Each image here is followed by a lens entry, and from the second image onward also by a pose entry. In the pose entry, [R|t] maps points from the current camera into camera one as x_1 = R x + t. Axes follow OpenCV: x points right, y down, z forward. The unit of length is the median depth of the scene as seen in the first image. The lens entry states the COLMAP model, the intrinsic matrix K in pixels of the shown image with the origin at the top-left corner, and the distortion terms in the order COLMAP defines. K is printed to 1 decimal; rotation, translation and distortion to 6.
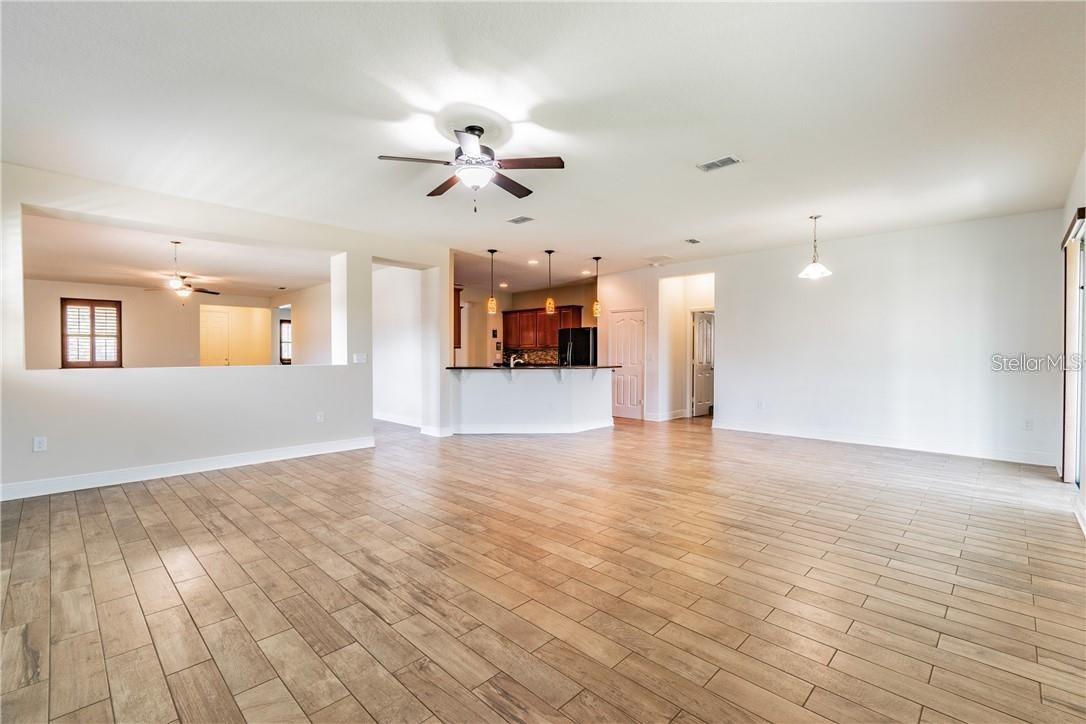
lens RADIAL K [[479.8, 0, 545.7], [0, 479.8, 359.7], [0, 0, 1]] dist [0.007829, -0.000424]
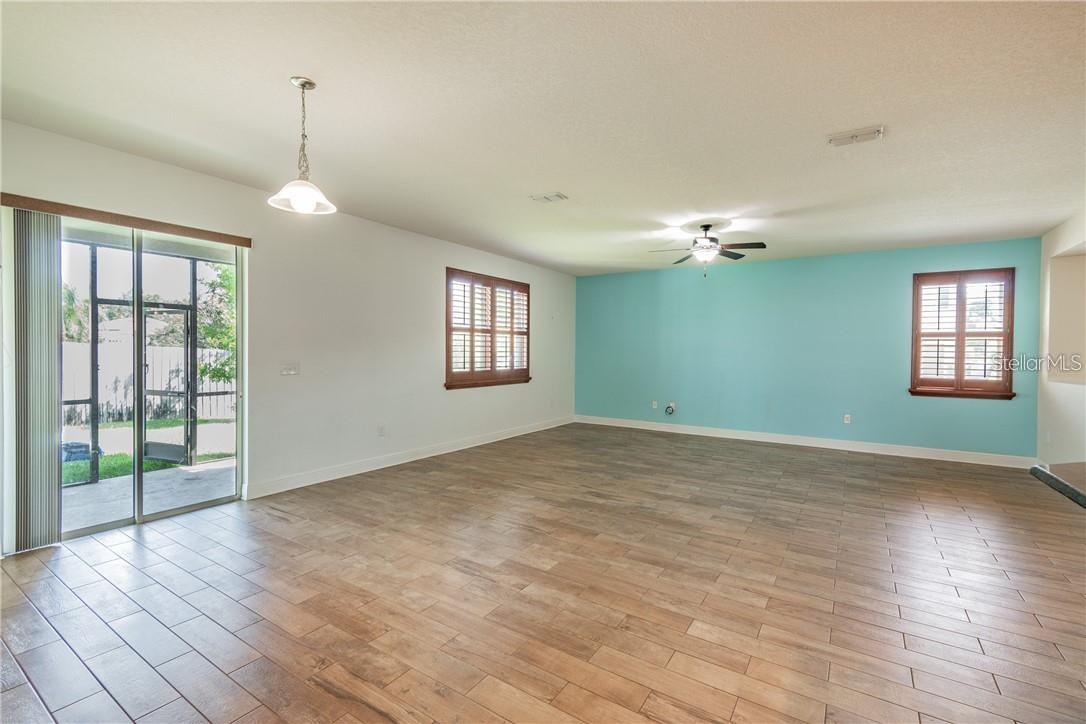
lens RADIAL K [[479.8, 0, 539.2], [0, 479.8, 358.8], [0, 0, 1]] dist [0.007829, -0.000424]
pose [[-0.983653, -0.008984, -0.179853, 0.693437], [-0.014707, 0.999426, 0.030514, -0.075280], [0.179475, 0.032660, -0.983220, 2.512498]]
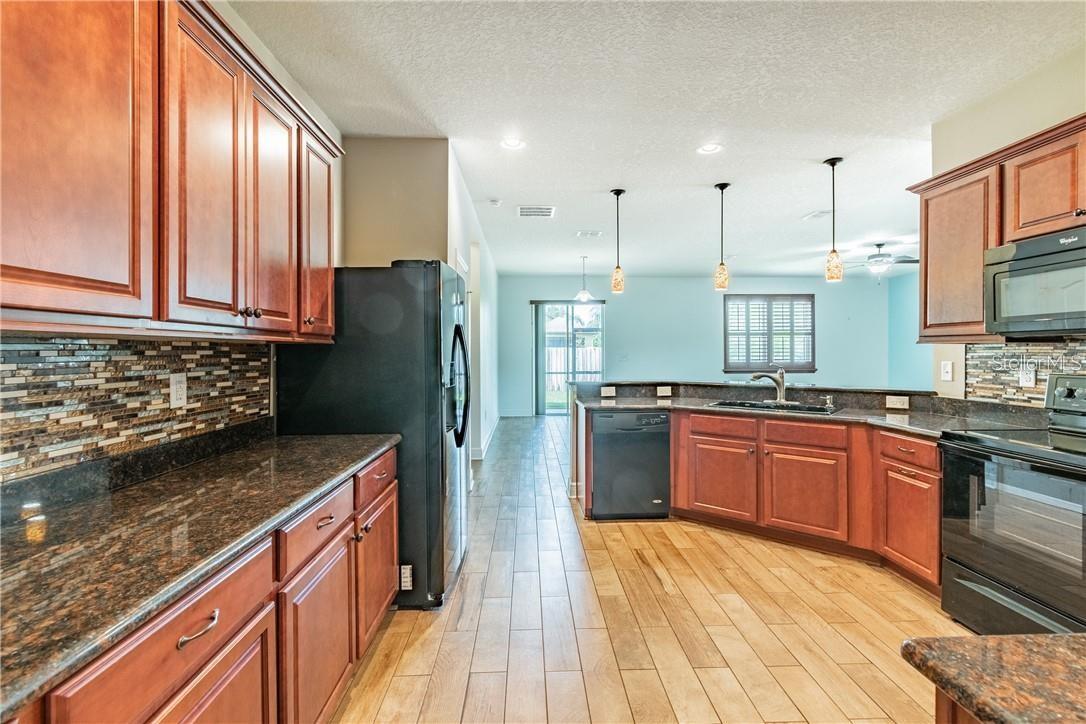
lens RADIAL K [[479.8, 0, 547.6], [0, 479.8, 353.6], [0, 0, 1]] dist [0.007829, -0.000424]
pose [[-0.725255, -0.000361, 0.688480, -0.536522], [0.013529, 0.999799, 0.014776, -0.069225], [-0.688347, 0.020031, -0.725105, 3.463667]]
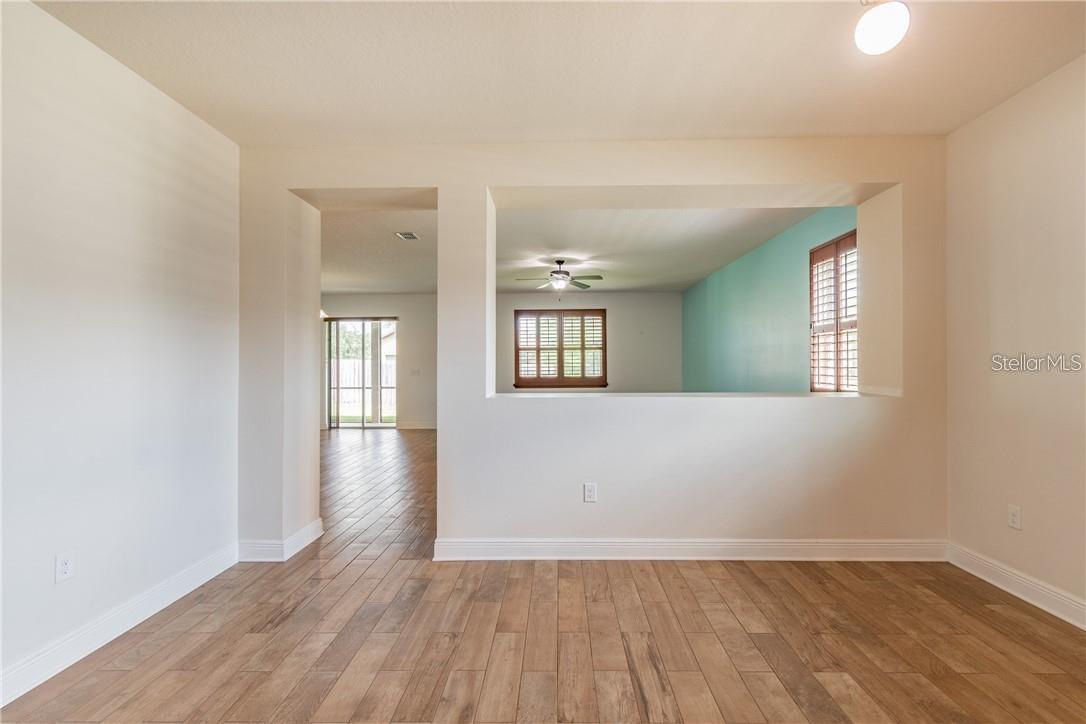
lens RADIAL K [[479.8, 0, 551.9], [0, 479.8, 365.7], [0, 0, 1]] dist [0.007829, -0.000424]
pose [[-0.687221, 0.002410, 0.726444, -1.617192], [0.017041, 0.999773, 0.012804, -0.062377], [-0.726248, 0.021178, -0.687106, 2.454391]]
